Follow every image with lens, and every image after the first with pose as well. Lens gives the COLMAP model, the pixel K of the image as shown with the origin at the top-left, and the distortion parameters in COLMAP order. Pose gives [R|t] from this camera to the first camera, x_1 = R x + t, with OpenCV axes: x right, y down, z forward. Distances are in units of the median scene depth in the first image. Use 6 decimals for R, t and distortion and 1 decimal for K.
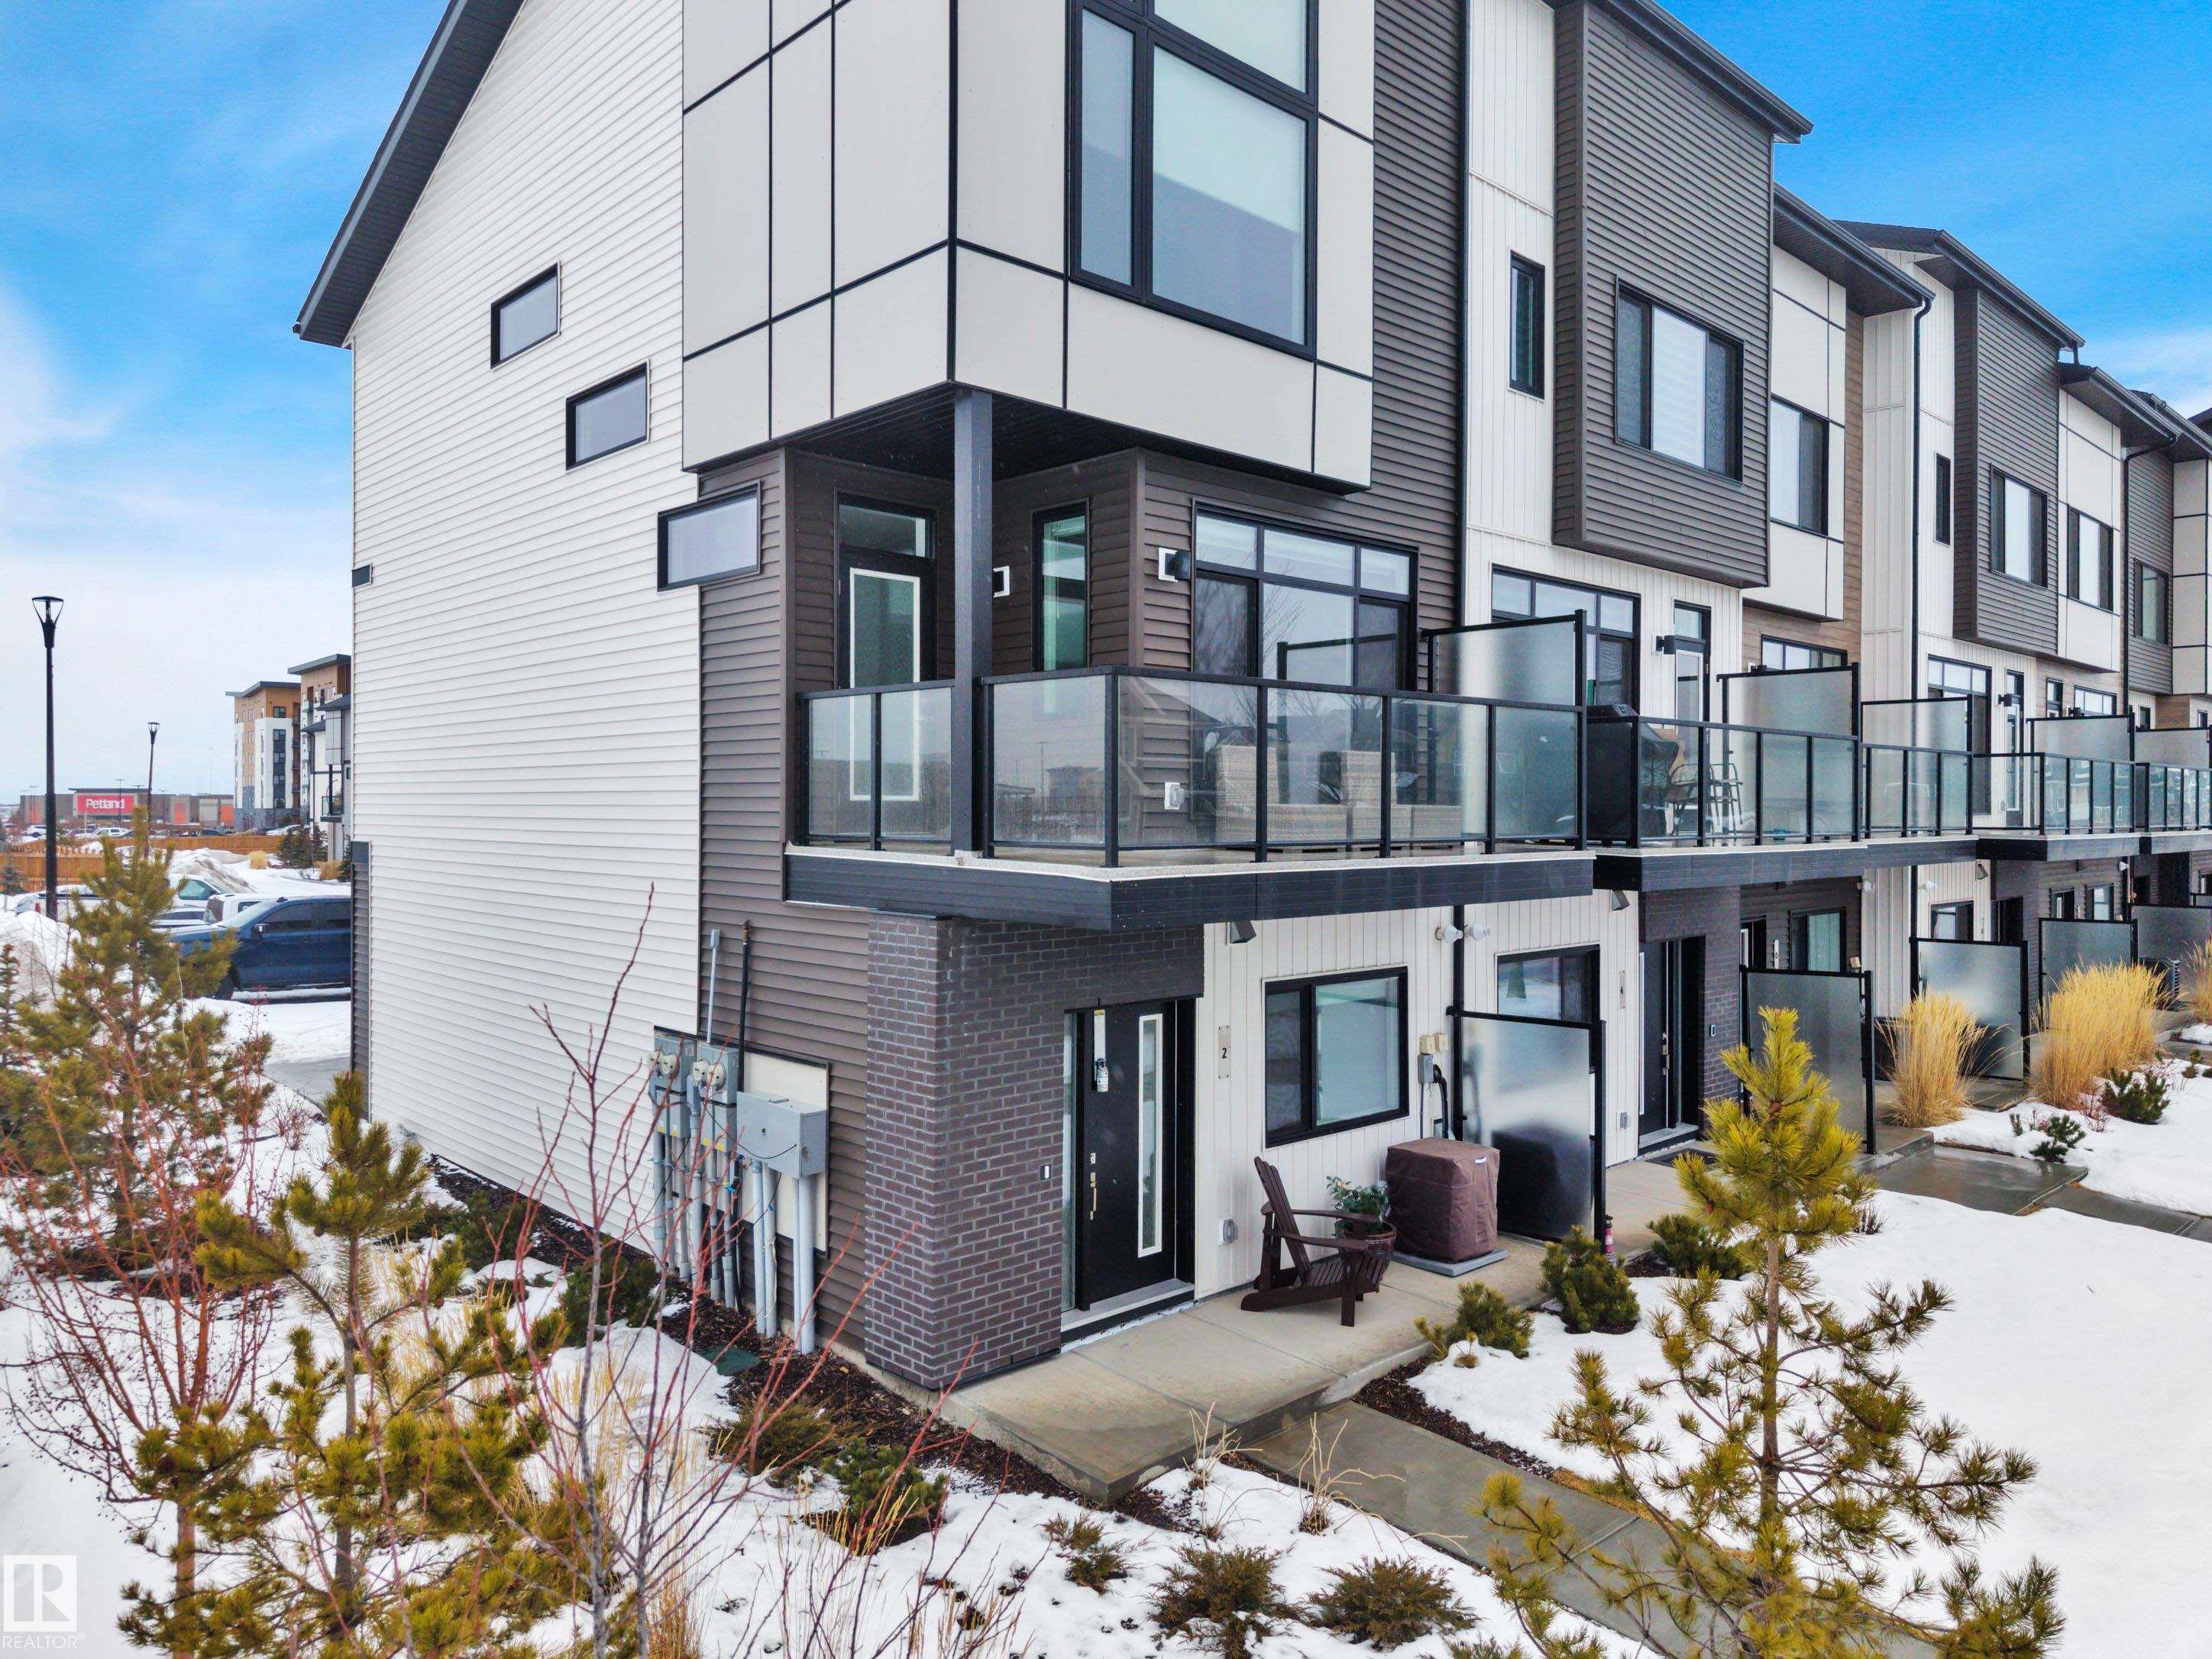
lens RADIAL K [[1492.8, 0, 1108.7], [0, 1492.8, 815.3], [0, 0, 1]] dist [0.032540, -0.039714]
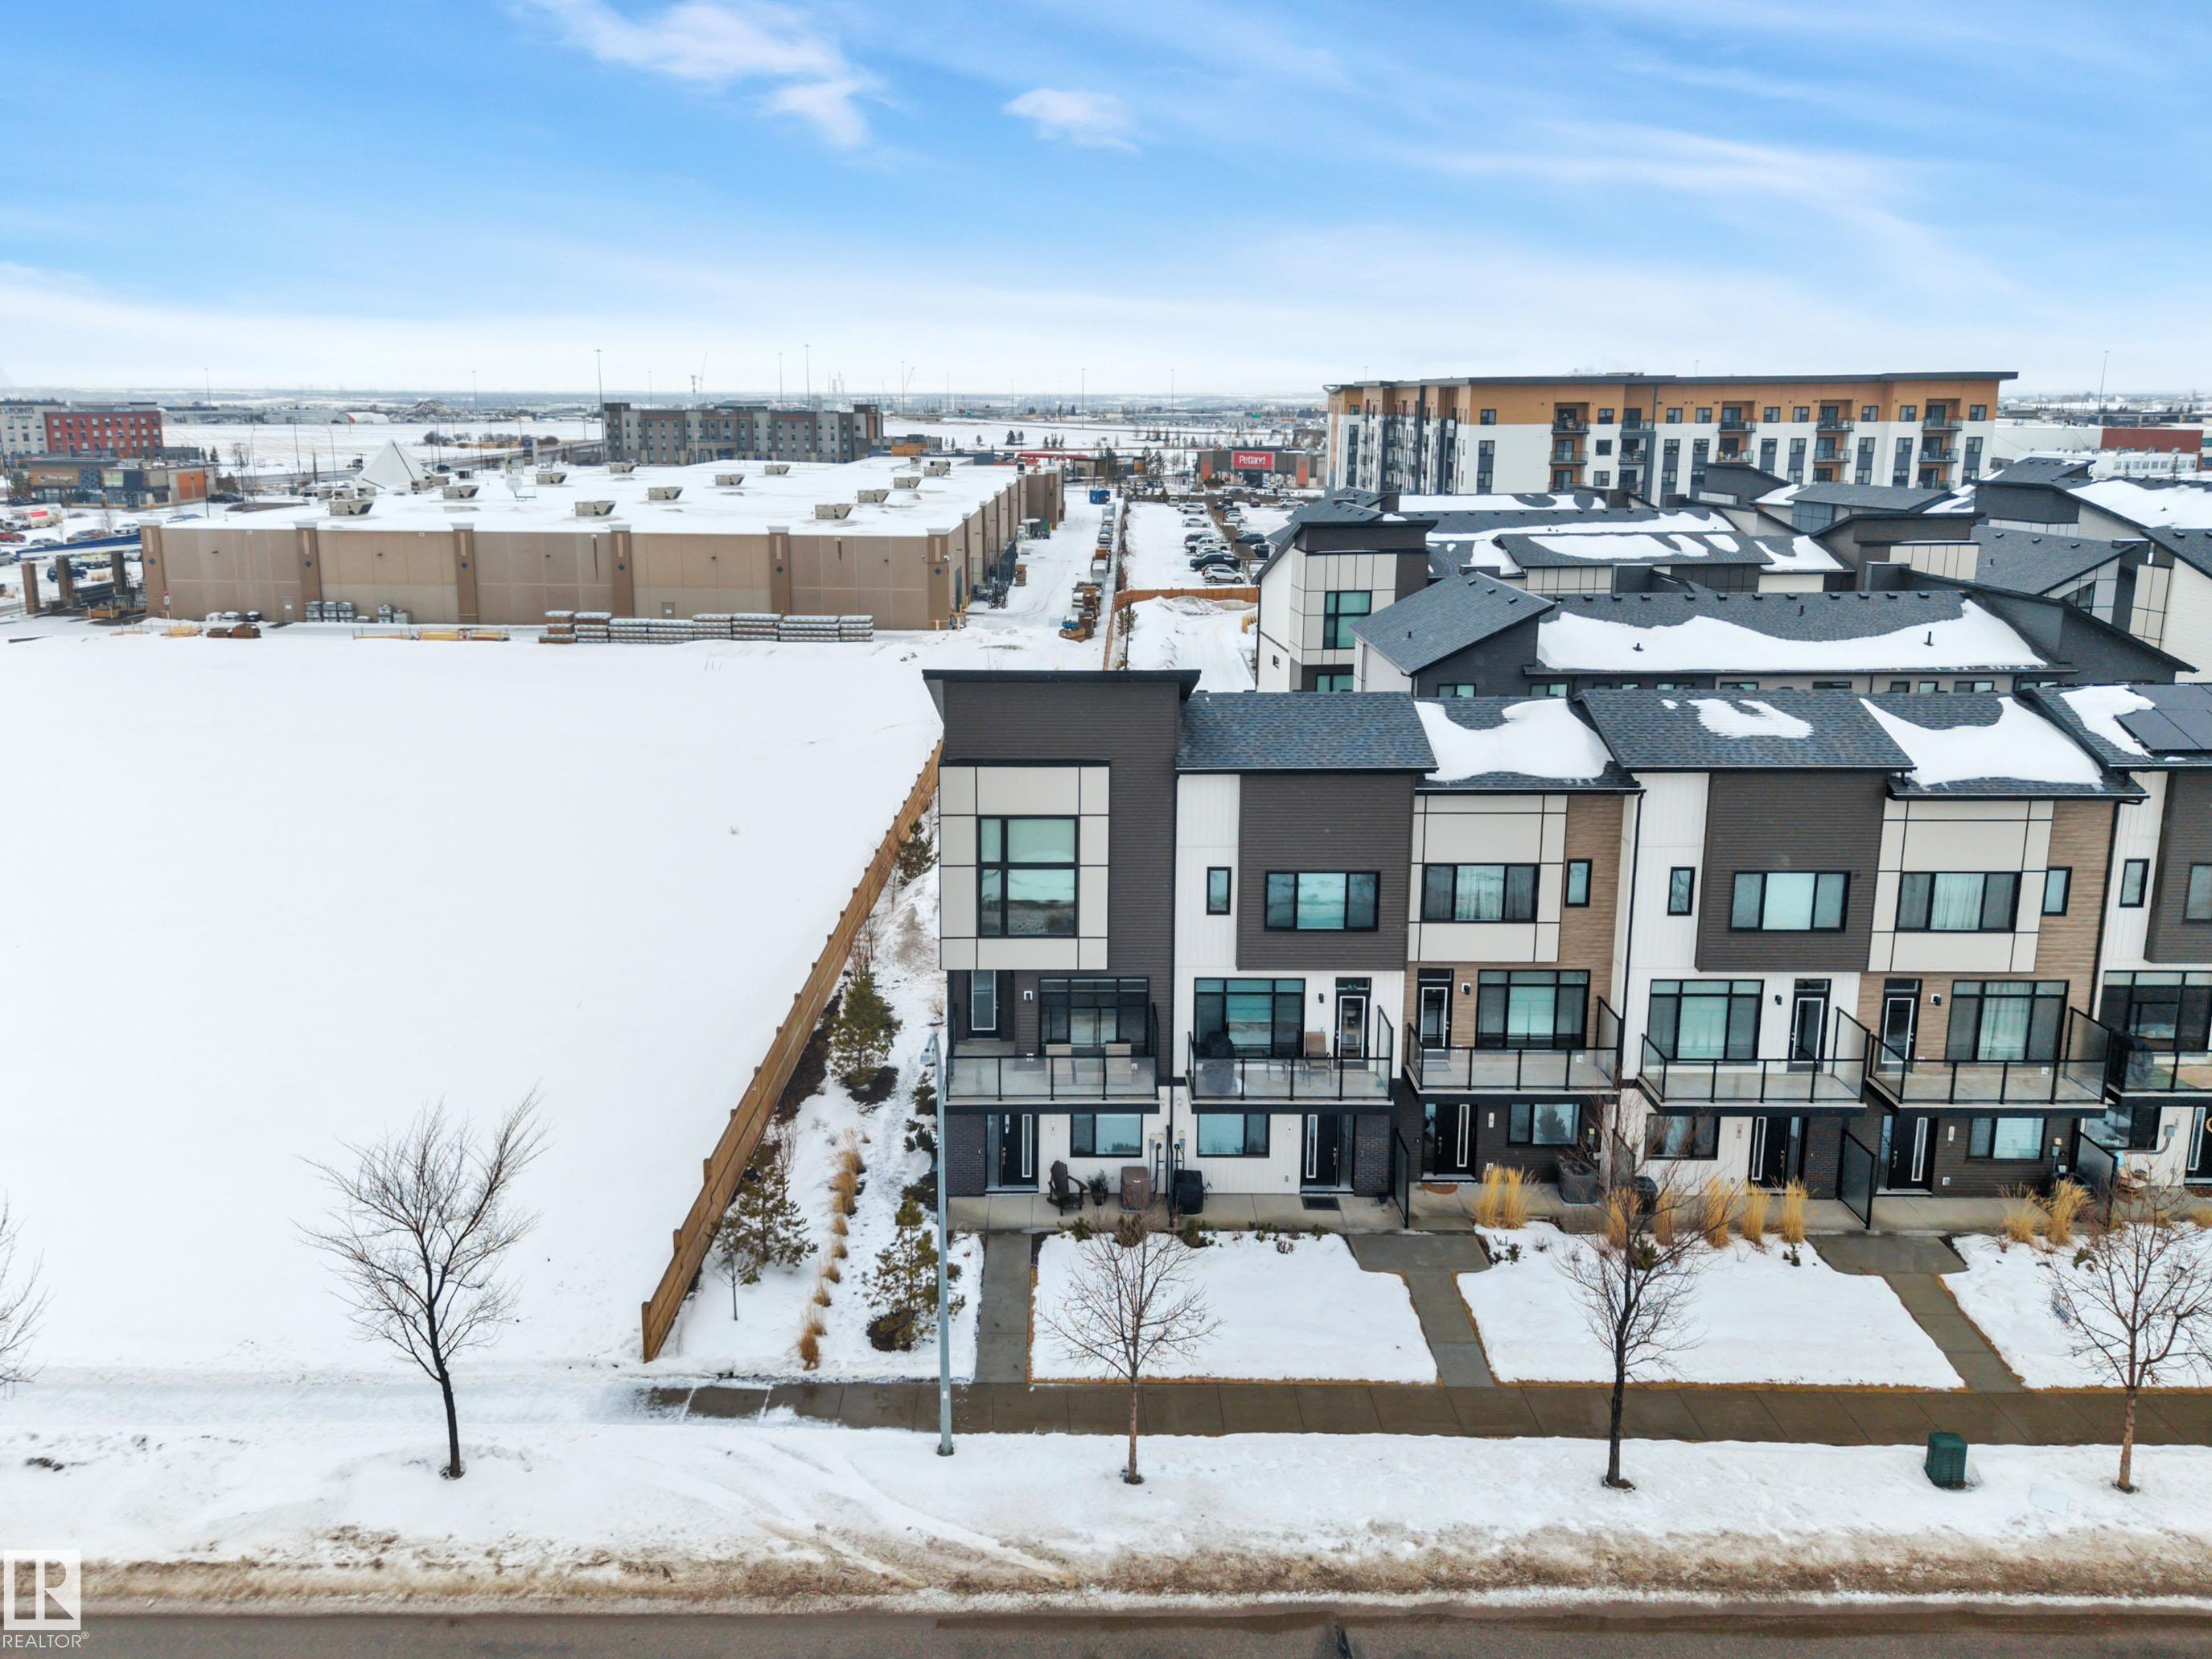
lens RADIAL K [[1529.2, 0, 1032.9], [0, 1529.2, 725.3], [0, 0, 1]] dist [0.039199, -0.000969]
pose [[0.722062, 0.140653, -0.677379, 2.197144], [0.005053, 0.978017, 0.208464, -1.414234], [0.691810, -0.153947, 0.705478, -1.300985]]
